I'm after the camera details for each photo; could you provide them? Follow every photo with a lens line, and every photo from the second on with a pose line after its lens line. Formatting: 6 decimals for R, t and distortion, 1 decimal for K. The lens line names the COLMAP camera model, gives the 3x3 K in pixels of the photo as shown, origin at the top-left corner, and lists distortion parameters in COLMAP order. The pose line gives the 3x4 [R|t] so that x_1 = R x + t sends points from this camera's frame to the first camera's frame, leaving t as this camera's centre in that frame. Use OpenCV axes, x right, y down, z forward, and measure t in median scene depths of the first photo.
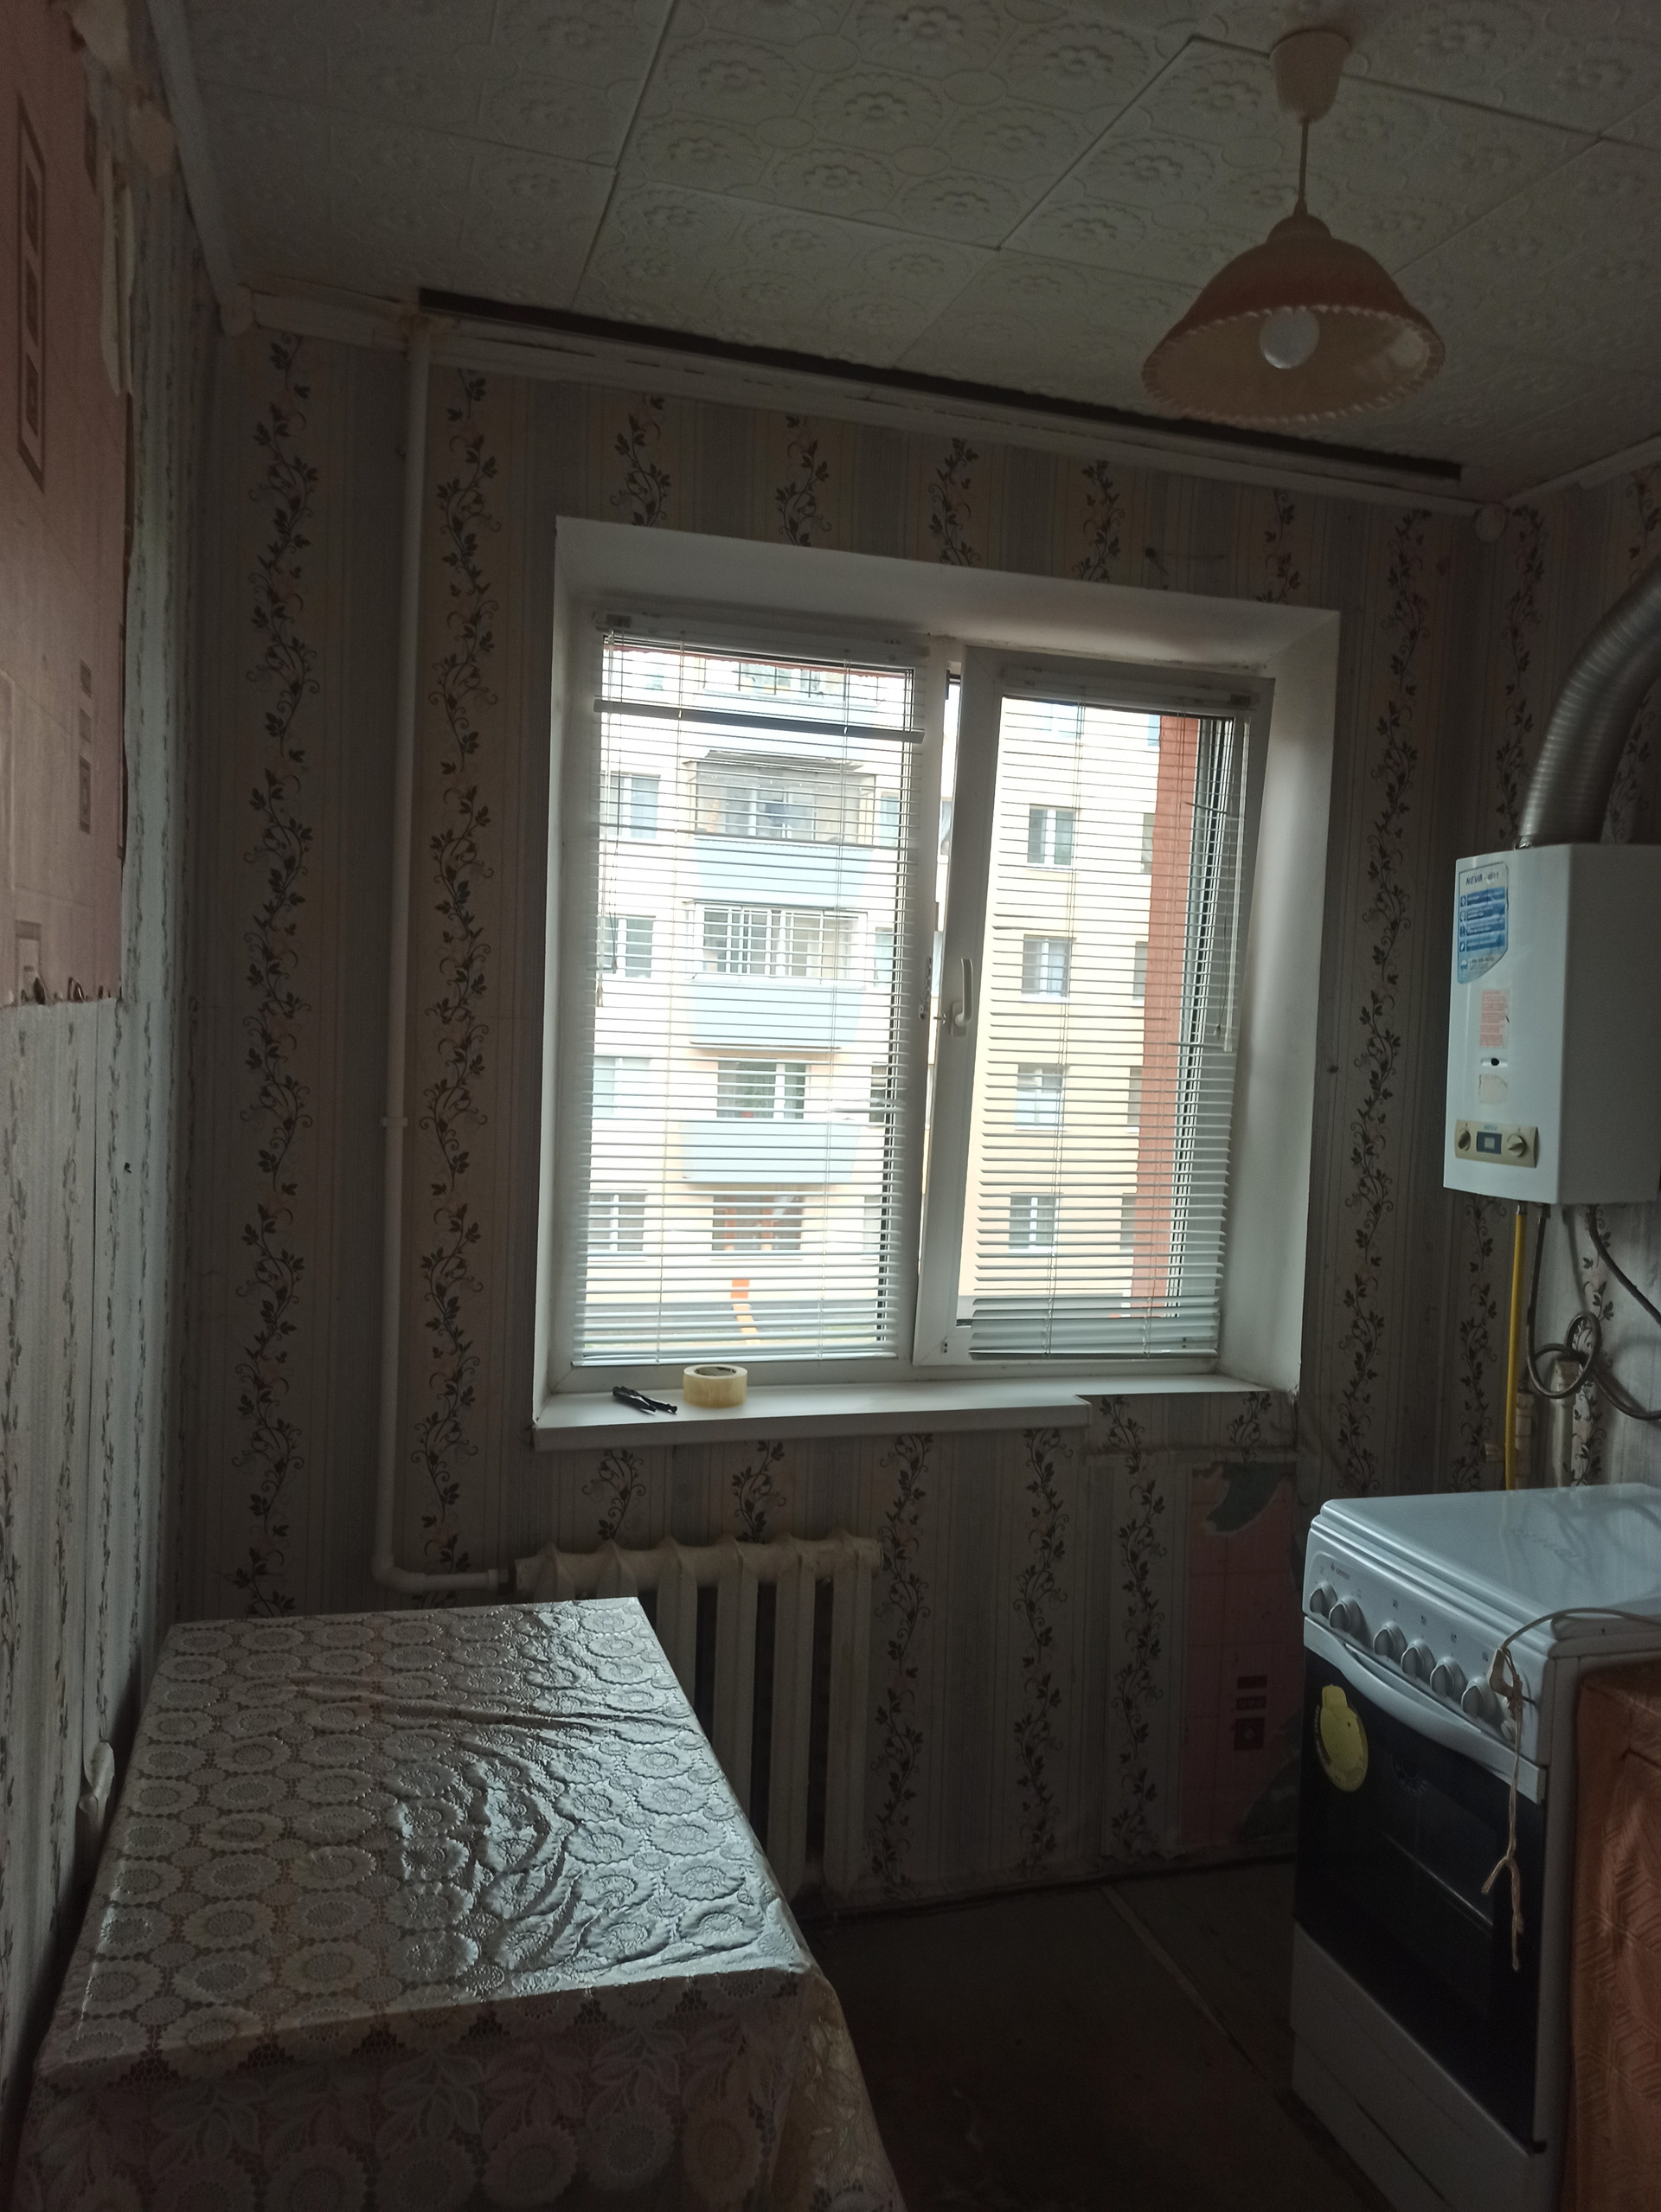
lens RADIAL K [[1553.0, 0, 830.5], [0, 1553.0, 1106.0], [0, 0, 1]] dist [0.012310, -0.001110]
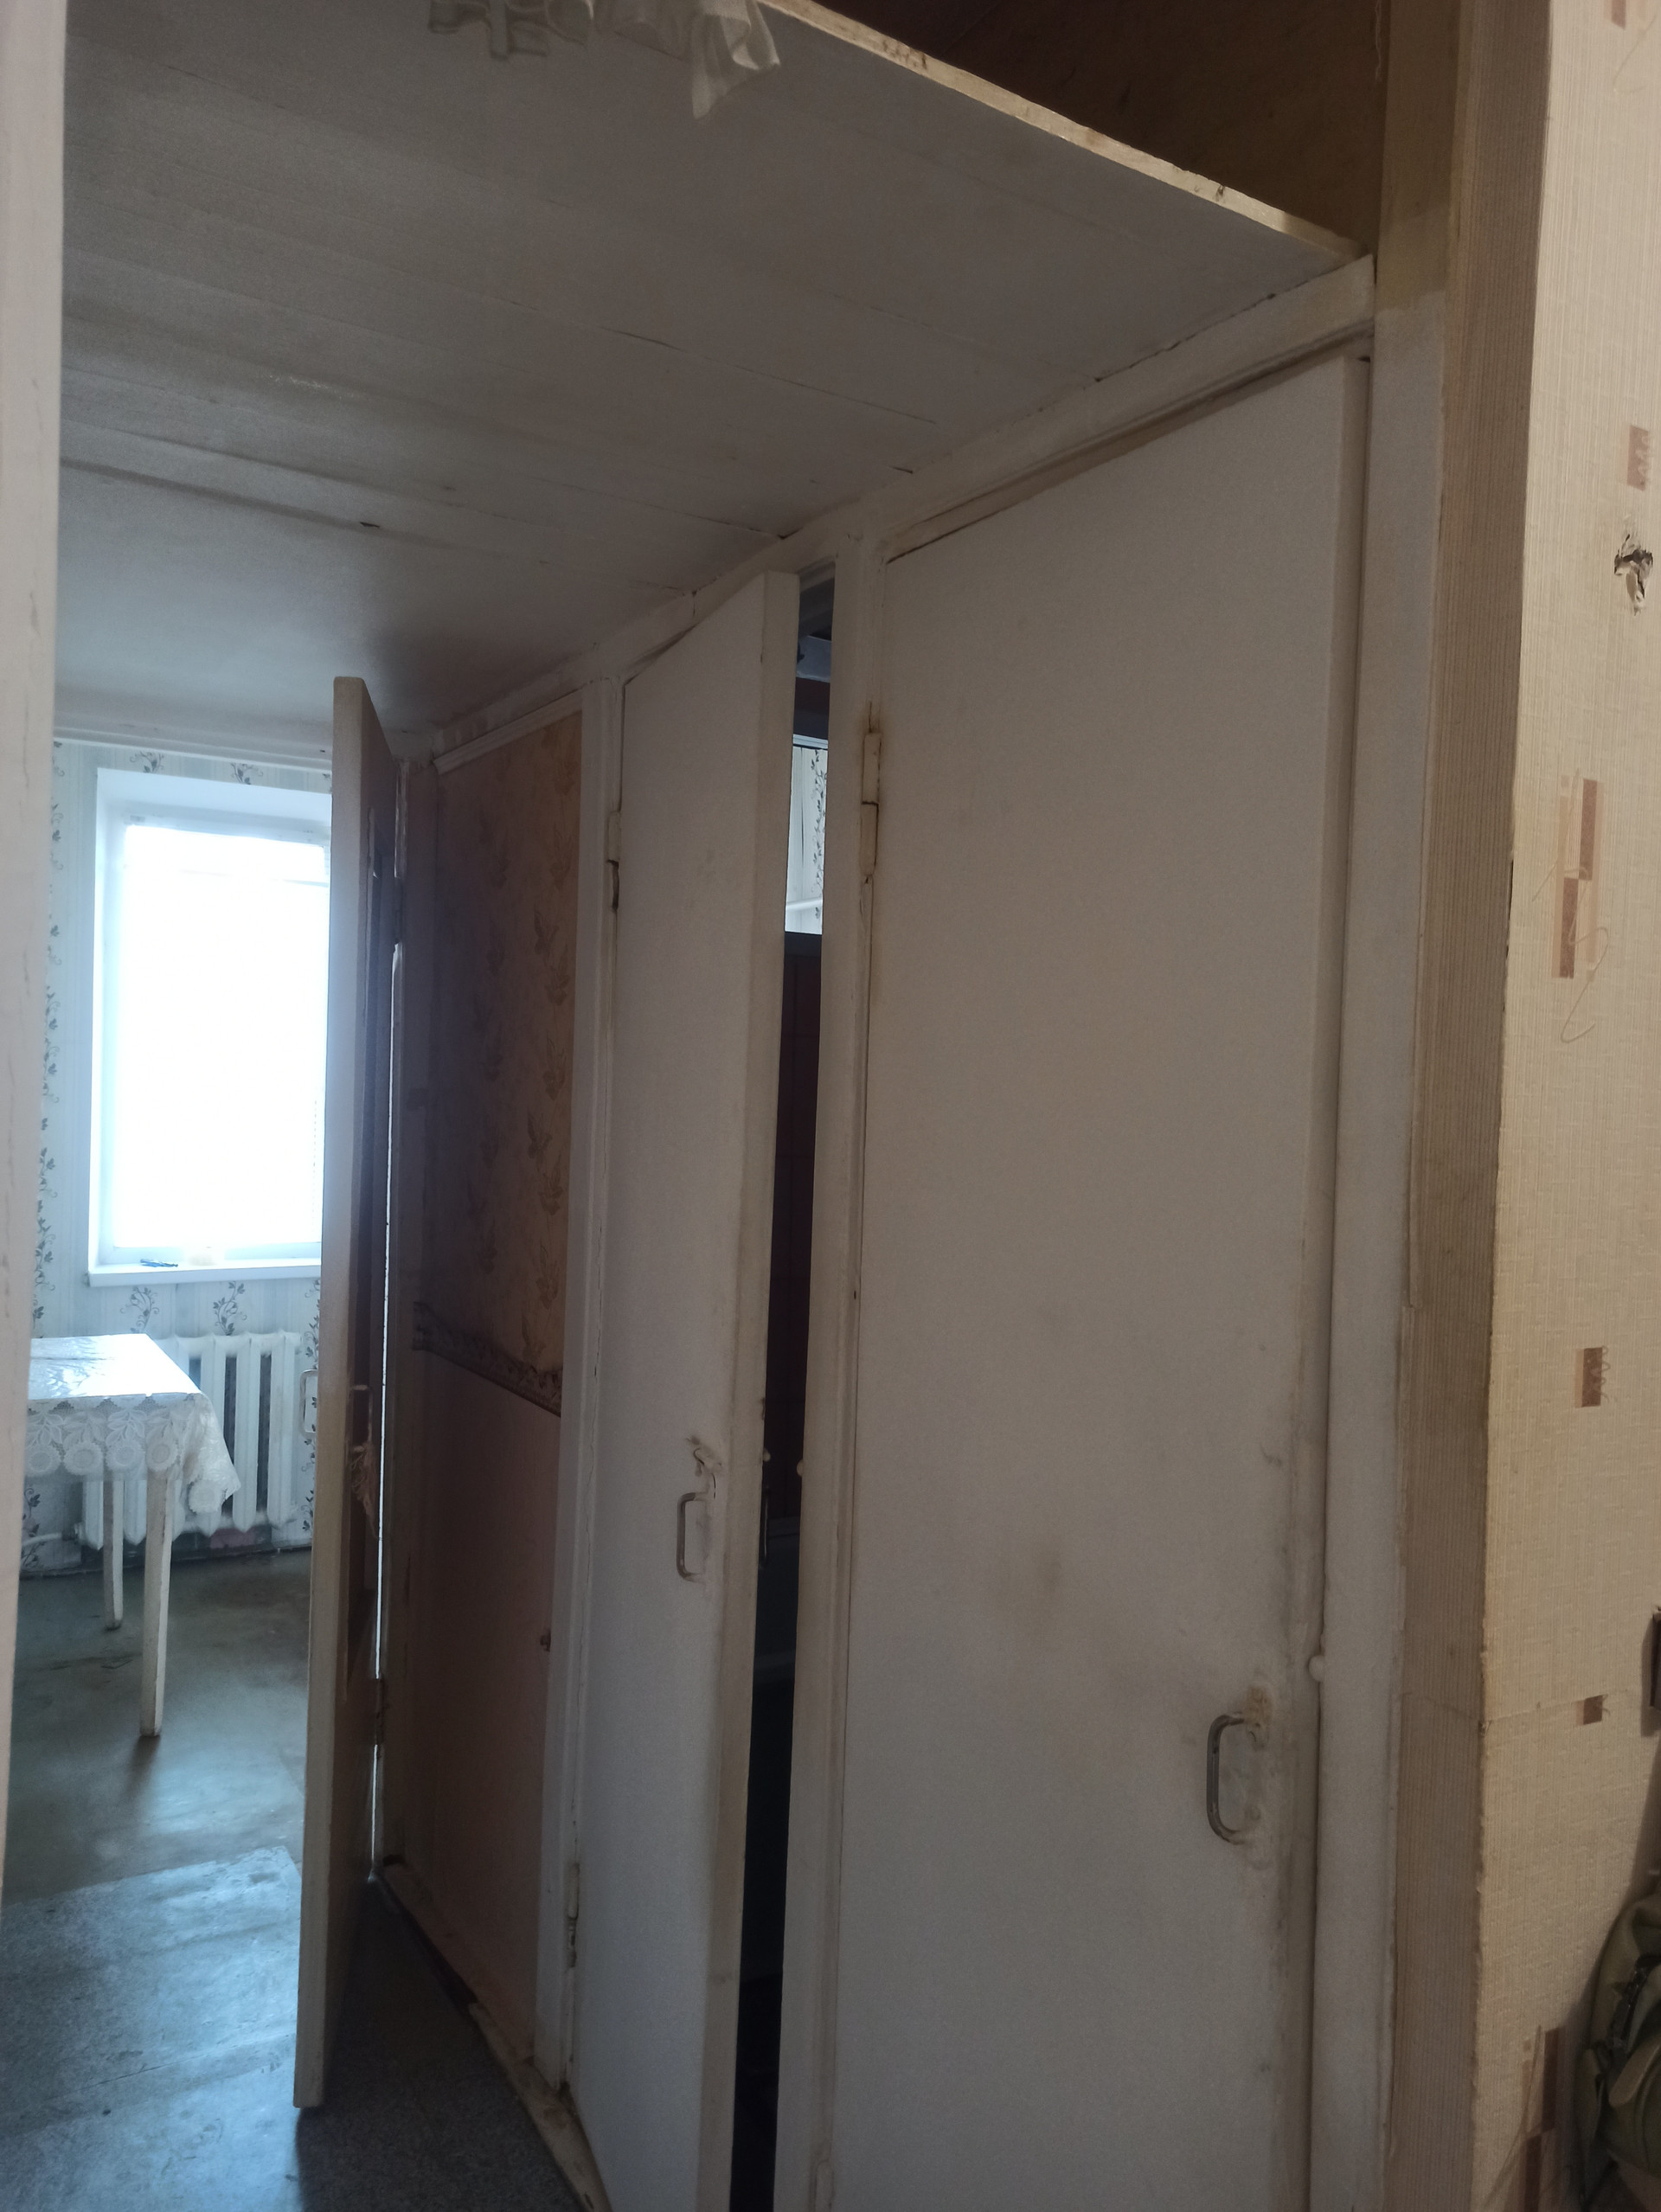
lens RADIAL K [[1553.0, 0, 830.5], [0, 1553.0, 1106.0], [0, 0, 1]] dist [0.012310, -0.001110]
pose [[0.969689, -0.016481, 0.243786, 0.194177], [0.025225, 0.999144, -0.032789, 0.093021], [-0.243037, 0.037945, 0.969275, -0.912359]]
